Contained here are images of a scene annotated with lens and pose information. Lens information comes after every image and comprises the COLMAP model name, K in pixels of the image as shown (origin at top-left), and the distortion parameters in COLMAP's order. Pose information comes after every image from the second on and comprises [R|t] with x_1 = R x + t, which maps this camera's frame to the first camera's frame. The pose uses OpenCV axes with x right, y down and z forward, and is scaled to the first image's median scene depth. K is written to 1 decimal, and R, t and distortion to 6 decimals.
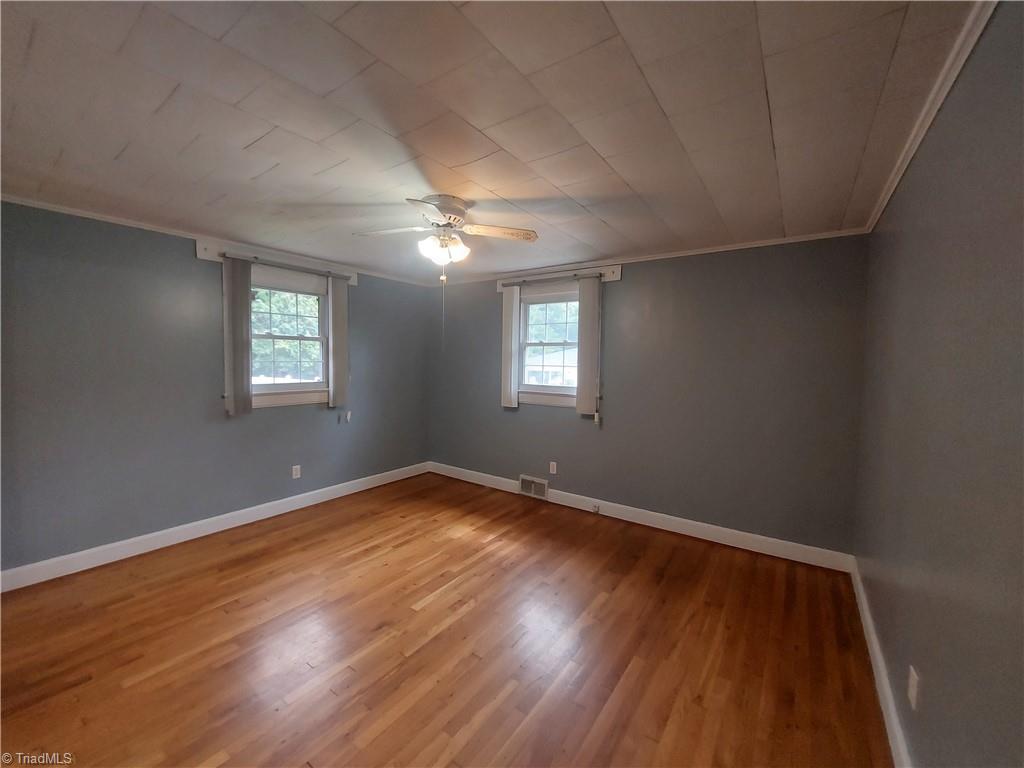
lens RADIAL K [[407.1, 0, 509.0], [0, 407.1, 380.3], [0, 0, 1]] dist [-0.012155, -0.000557]
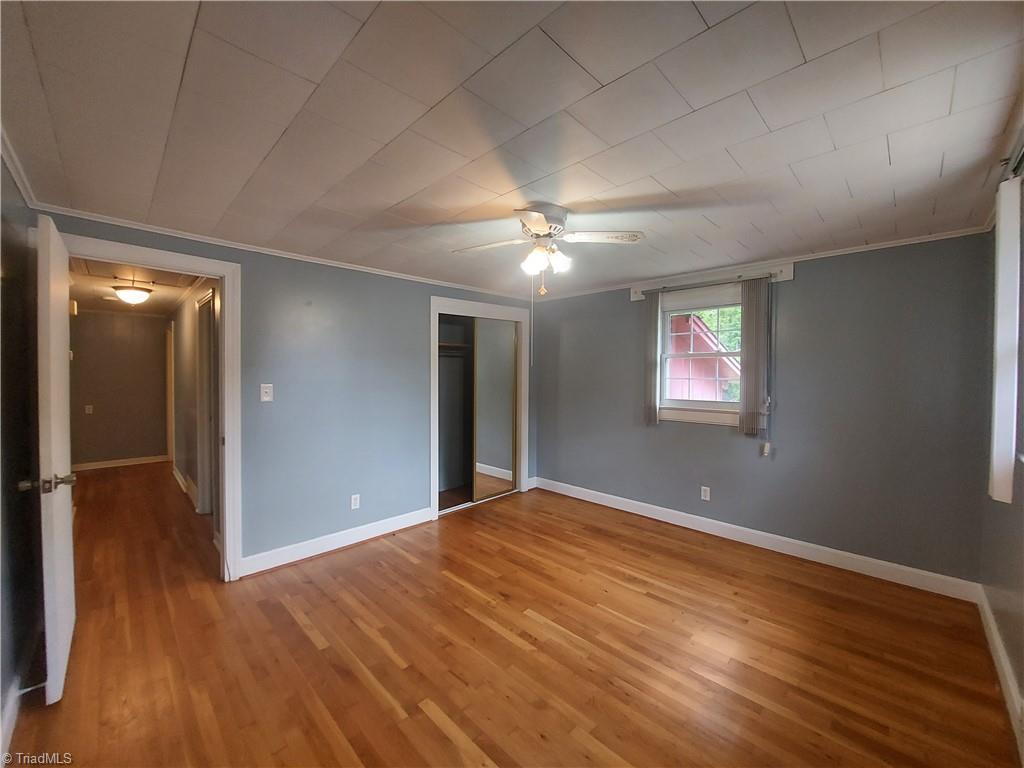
lens RADIAL K [[407.1, 0, 508.4], [0, 407.1, 382.5], [0, 0, 1]] dist [-0.012155, -0.000557]
pose [[-0.168334, 0.010649, -0.985673, 0.586200], [-0.056686, 0.998182, 0.020465, -0.035579], [0.984099, 0.059319, -0.167424, 0.795553]]
